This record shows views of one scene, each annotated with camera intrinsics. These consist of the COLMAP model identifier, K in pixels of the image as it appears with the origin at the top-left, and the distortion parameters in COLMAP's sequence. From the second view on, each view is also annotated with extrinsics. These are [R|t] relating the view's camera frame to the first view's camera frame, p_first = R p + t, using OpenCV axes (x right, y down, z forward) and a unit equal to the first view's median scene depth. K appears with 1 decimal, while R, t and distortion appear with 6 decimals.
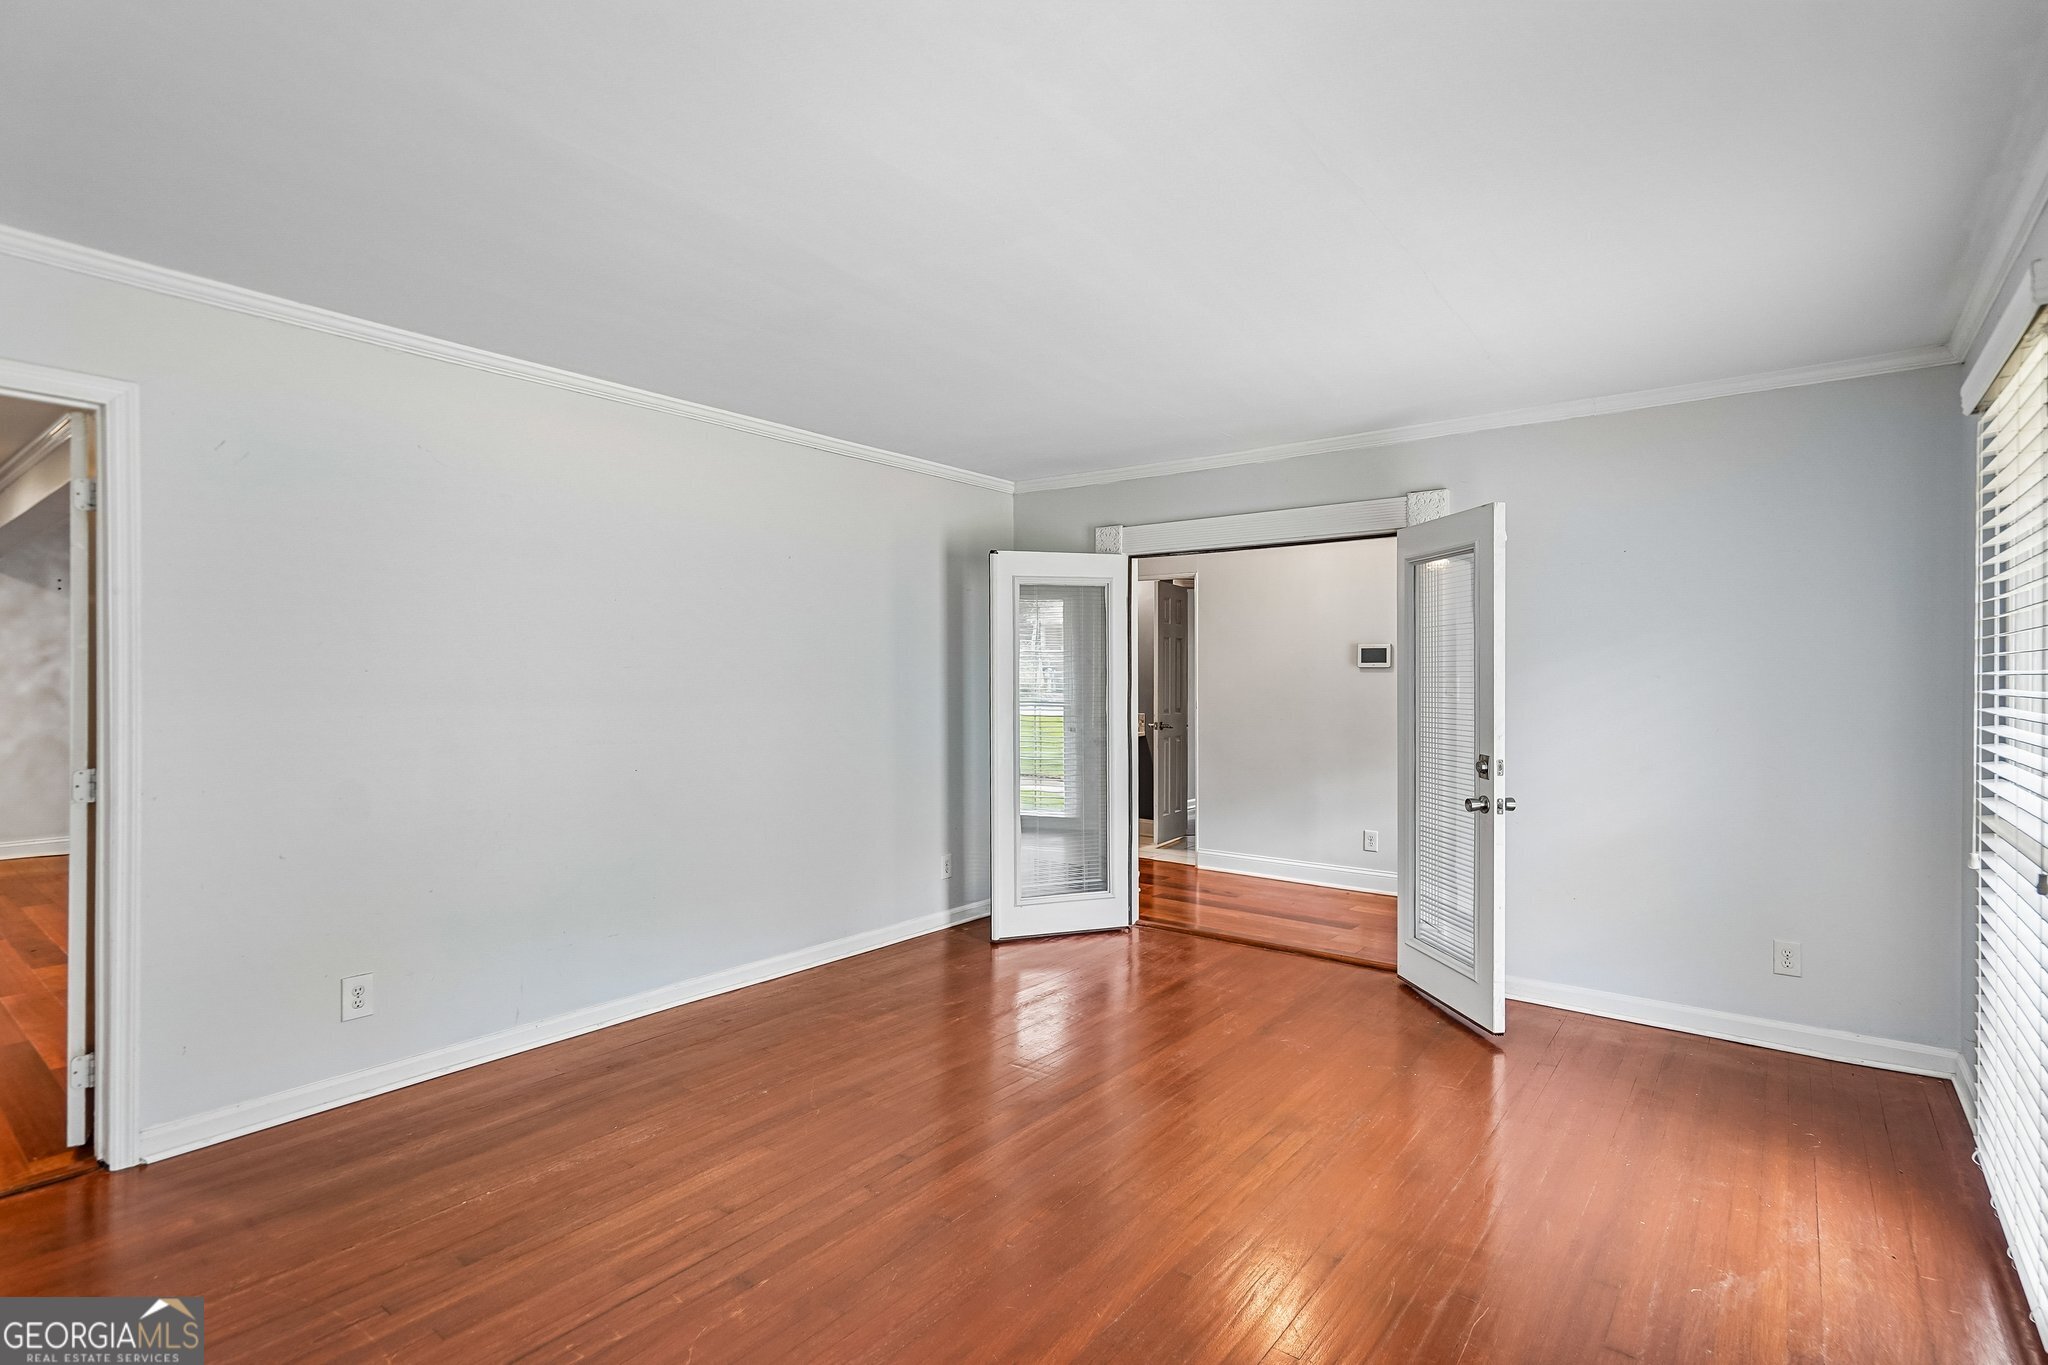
lens RADIAL K [[1000.9, 0, 1011.8], [0, 1000.9, 674.9], [0, 0, 1]] dist [0.005648, 0.001895]
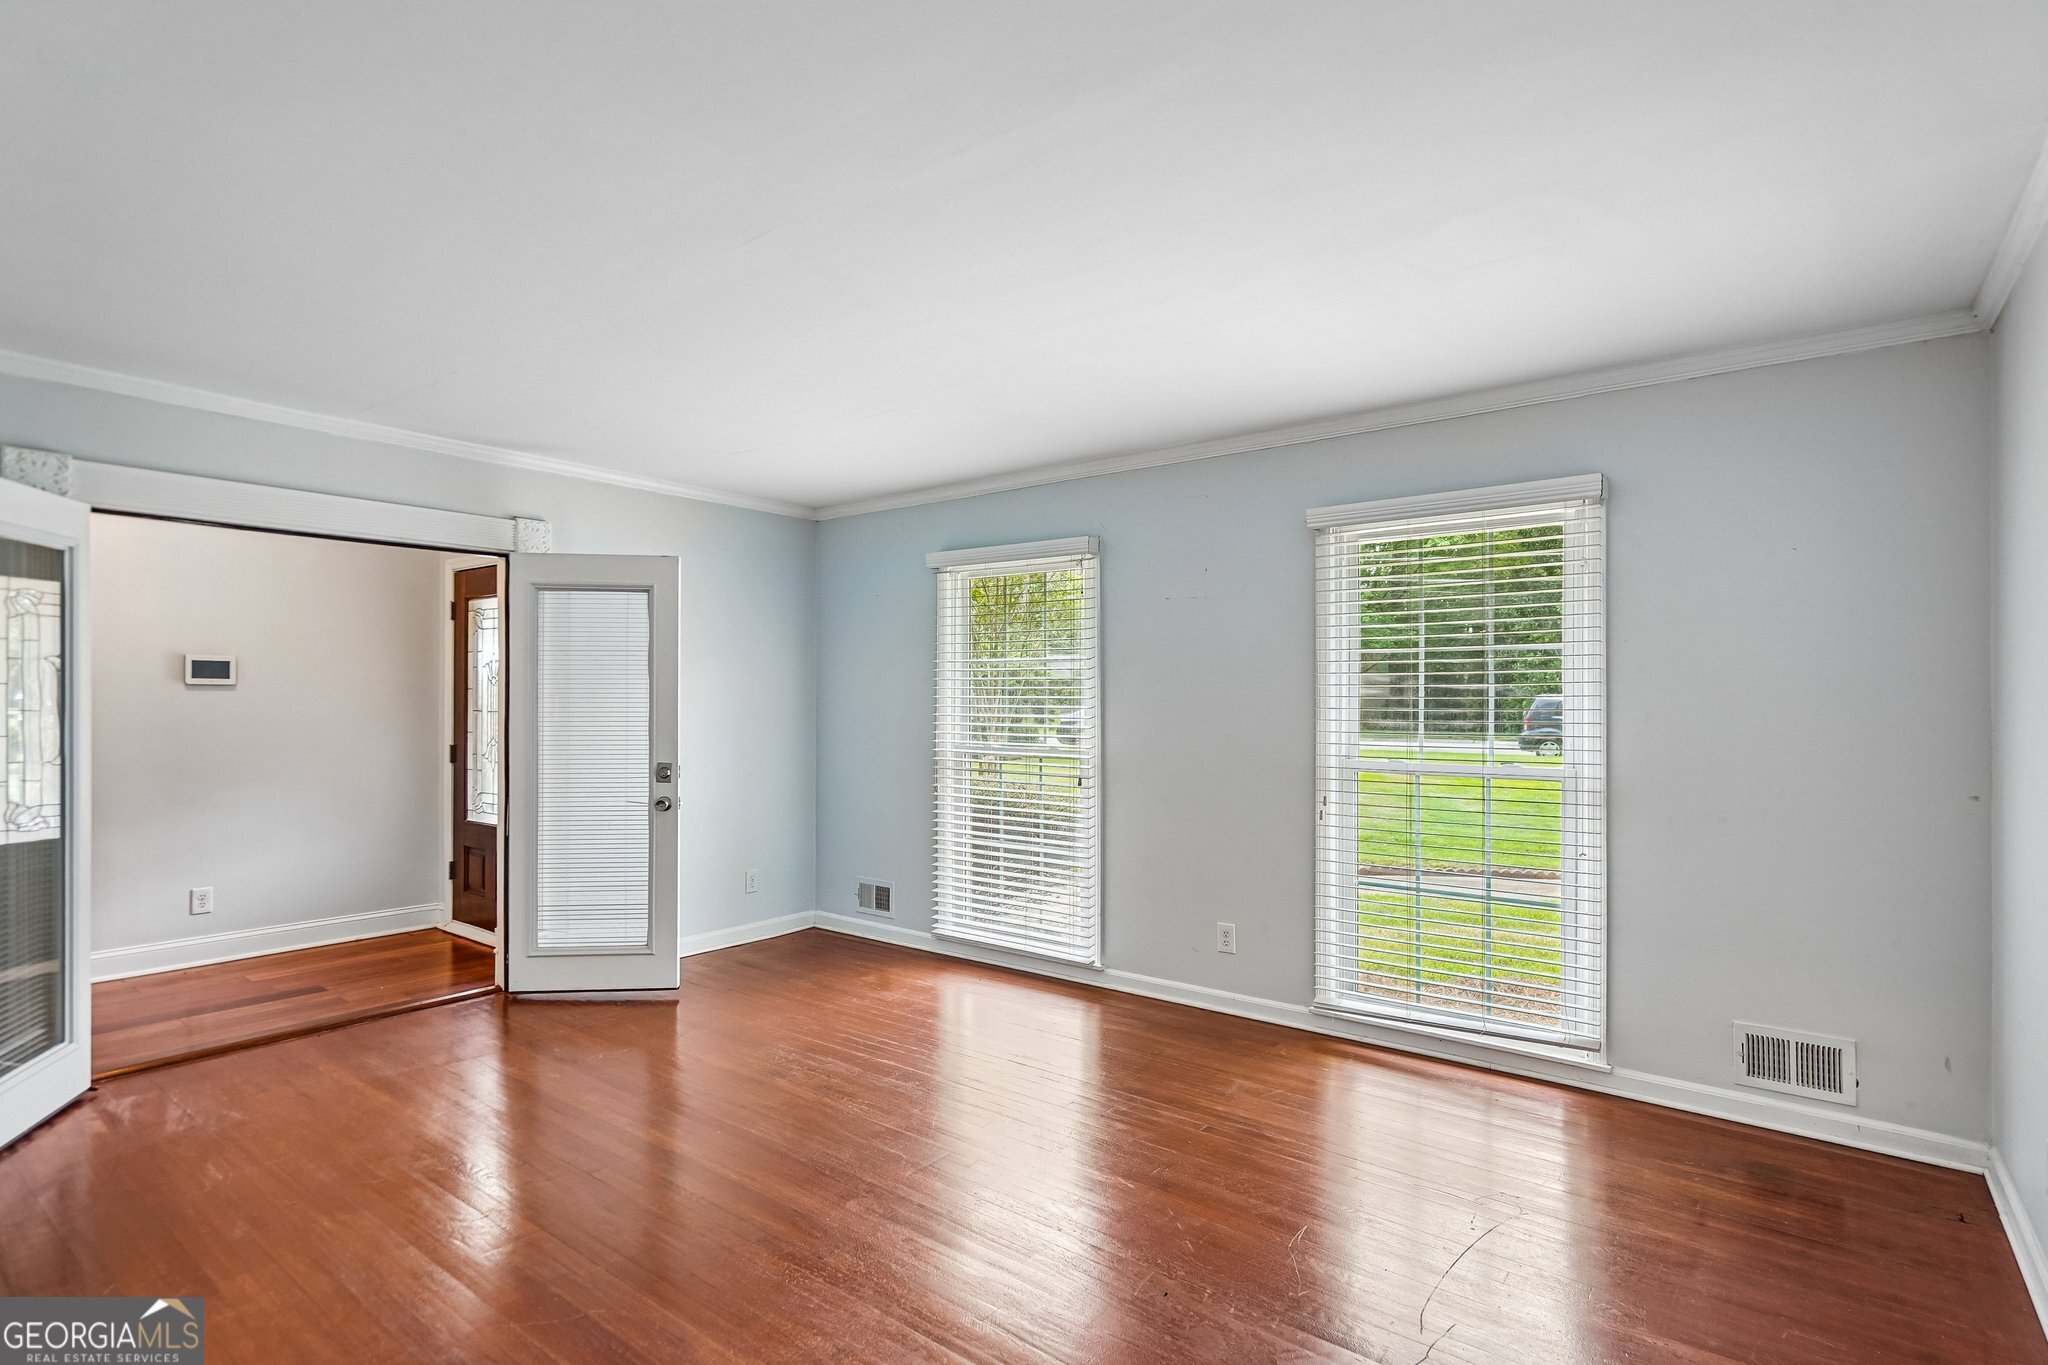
lens RADIAL K [[1000.9, 0, 1016.6], [0, 1000.9, 692.3], [0, 0, 1]] dist [0.005648, 0.001895]
pose [[0.007778, 0.004396, 0.999960, -0.441873], [-0.005875, 0.999973, -0.004350, -0.001367], [-0.999952, -0.005840, 0.007804, 0.342809]]
